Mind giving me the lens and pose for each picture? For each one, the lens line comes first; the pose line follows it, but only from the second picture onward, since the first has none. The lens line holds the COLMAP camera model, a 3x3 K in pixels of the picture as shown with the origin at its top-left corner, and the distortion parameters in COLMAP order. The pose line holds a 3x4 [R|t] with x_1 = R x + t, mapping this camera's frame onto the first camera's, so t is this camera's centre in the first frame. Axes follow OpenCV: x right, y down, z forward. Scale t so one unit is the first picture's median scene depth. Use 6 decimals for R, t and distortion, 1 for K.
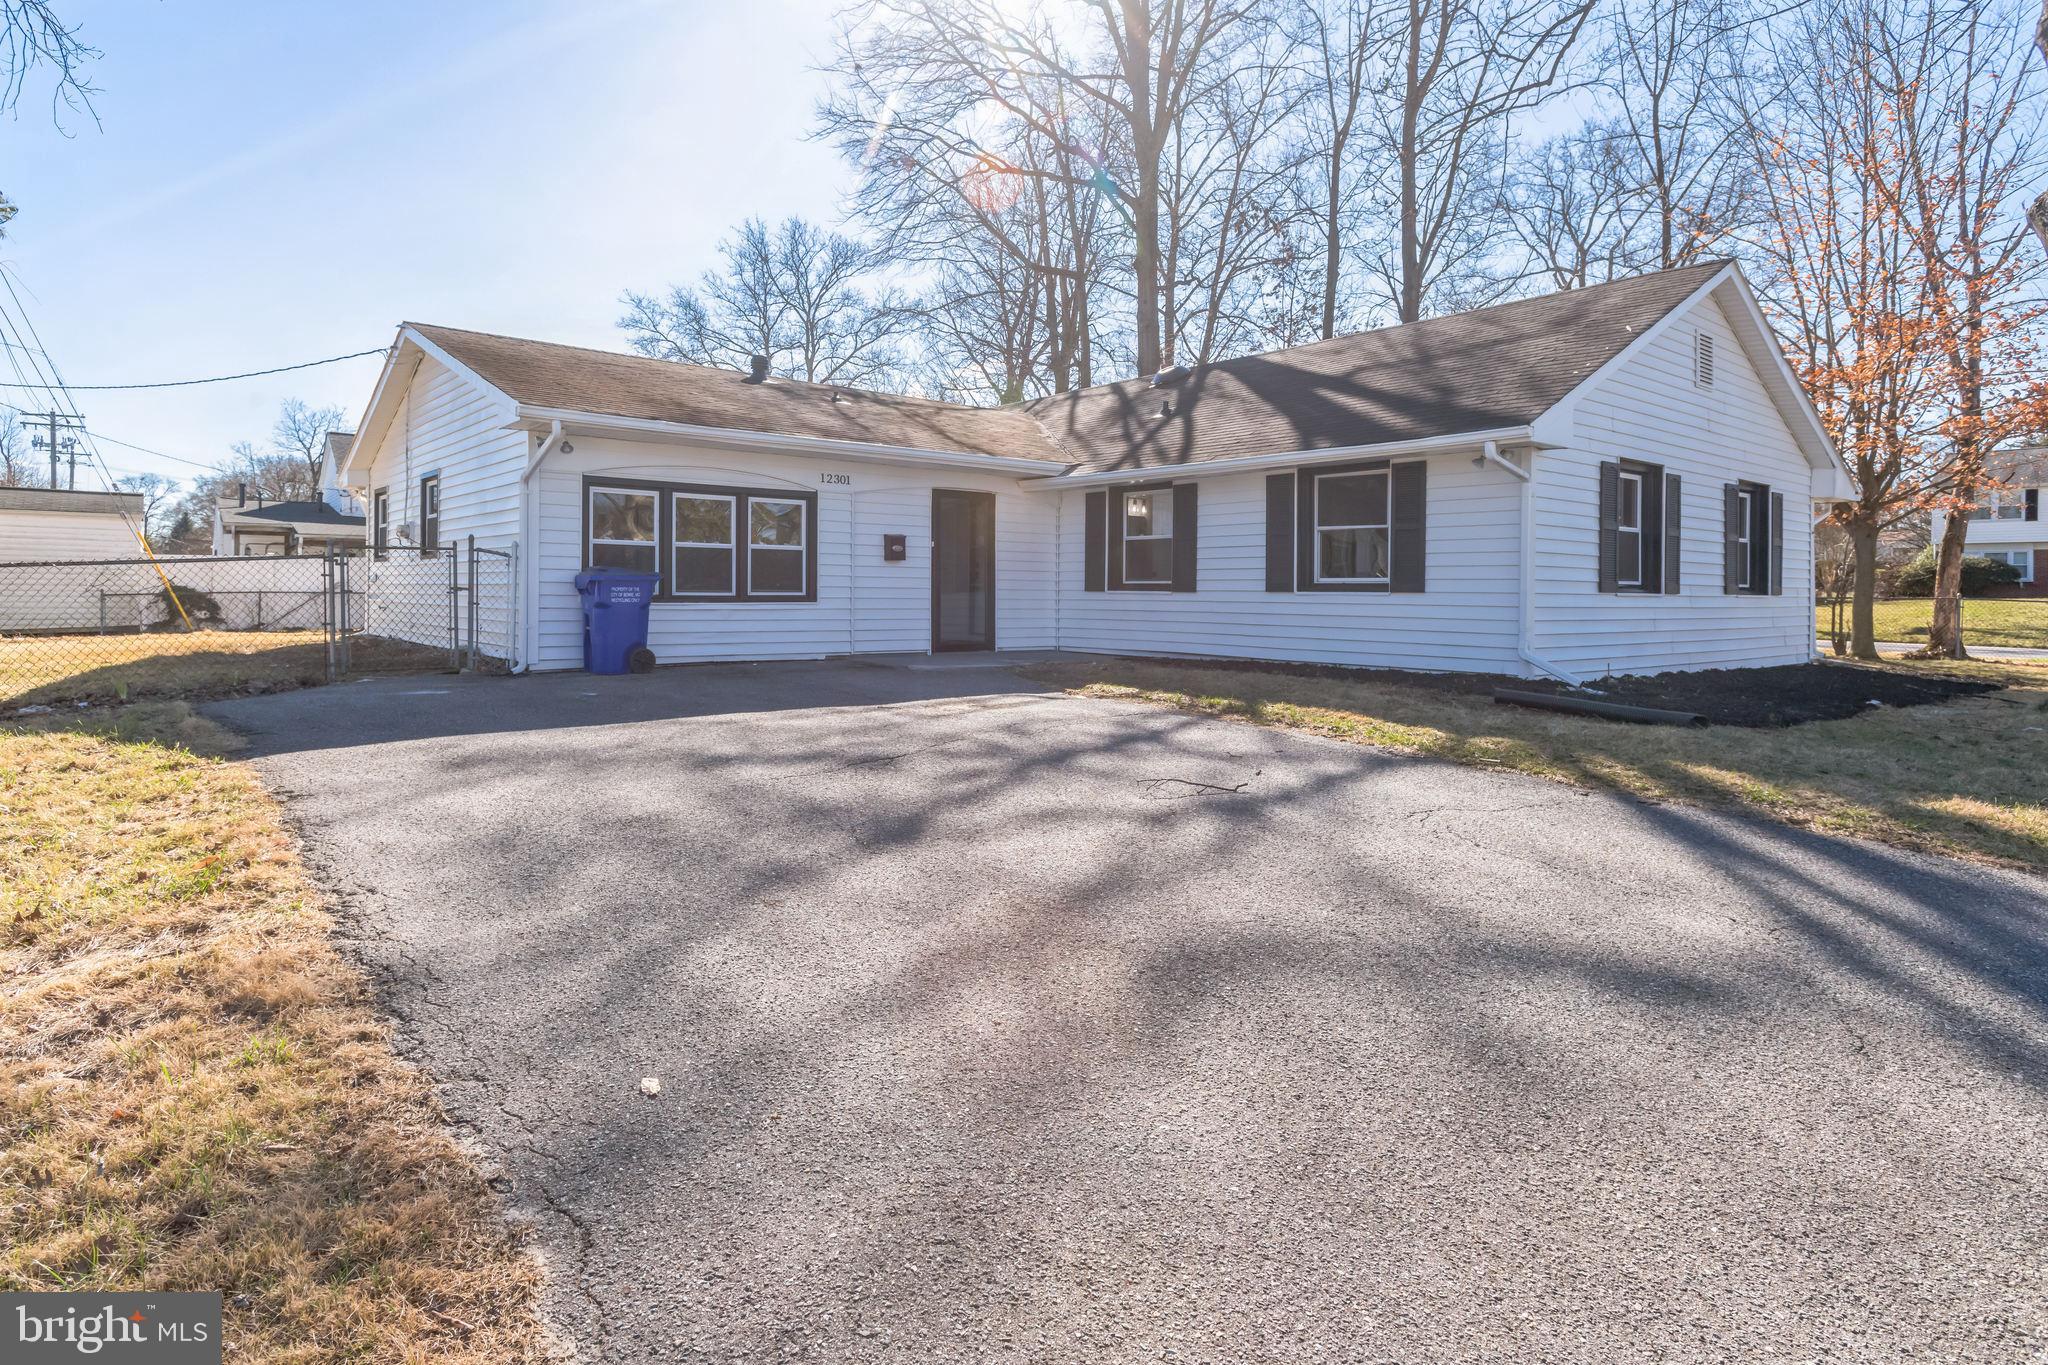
lens RADIAL K [[1192.2, 0, 862.4], [0, 1192.2, 611.0], [0, 0, 1]] dist [0.013538, 0.005534]
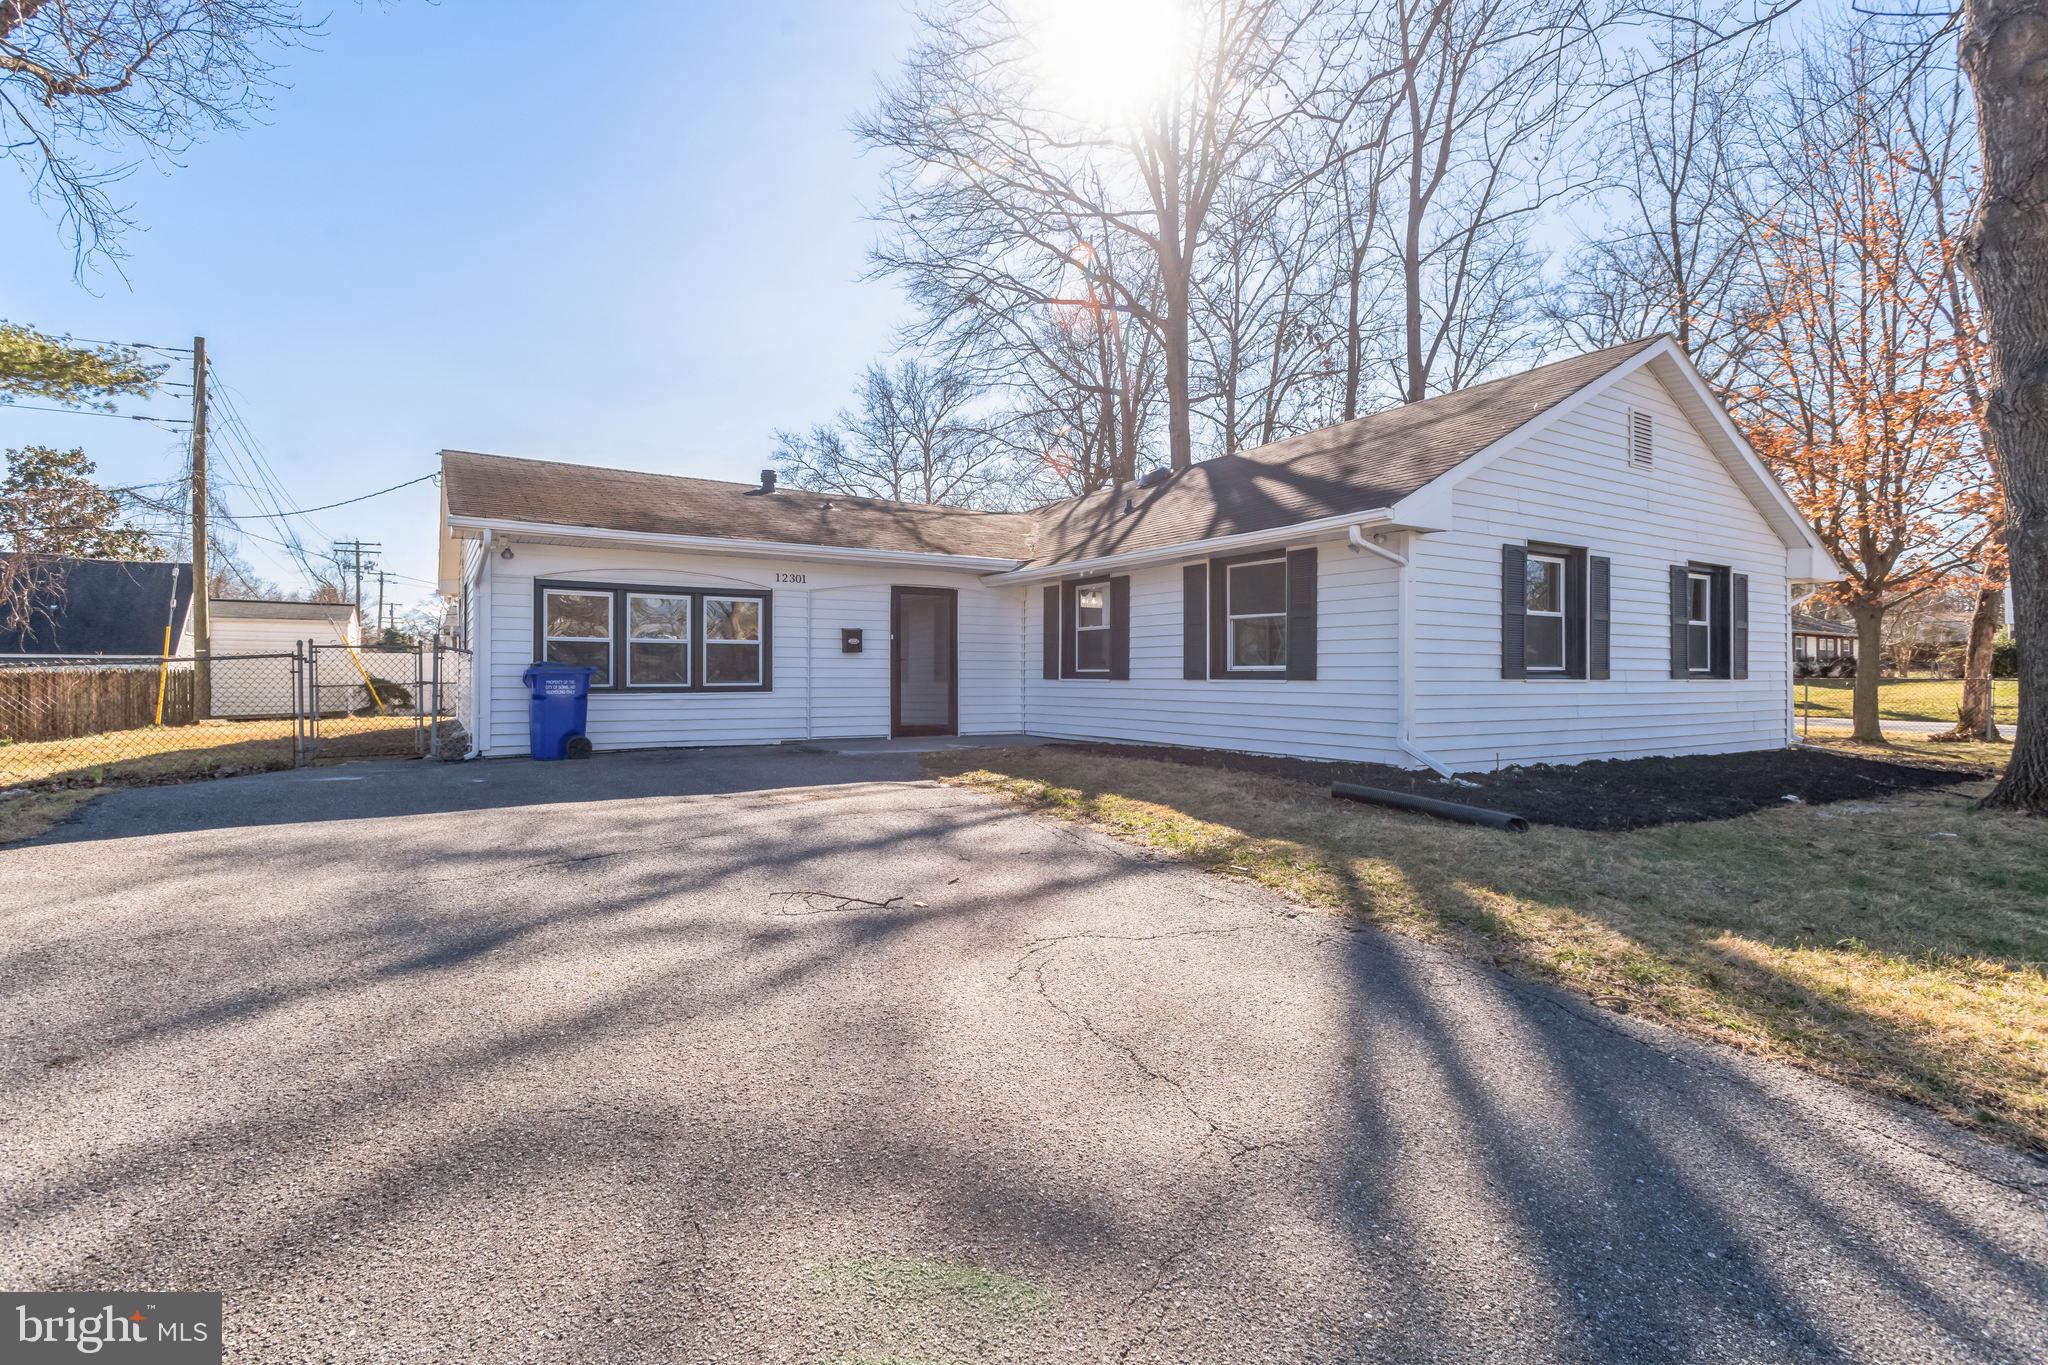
lens RADIAL K [[980.0, 0, 935.7], [0, 980.0, 687.3], [0, 0, 1]] dist [0.014341, -0.001783]
pose [[0.991823, -0.005828, -0.127486, 0.216845], [0.005202, 0.999973, -0.005244, -0.005836], [0.127513, 0.004538, 0.991827, 0.125586]]
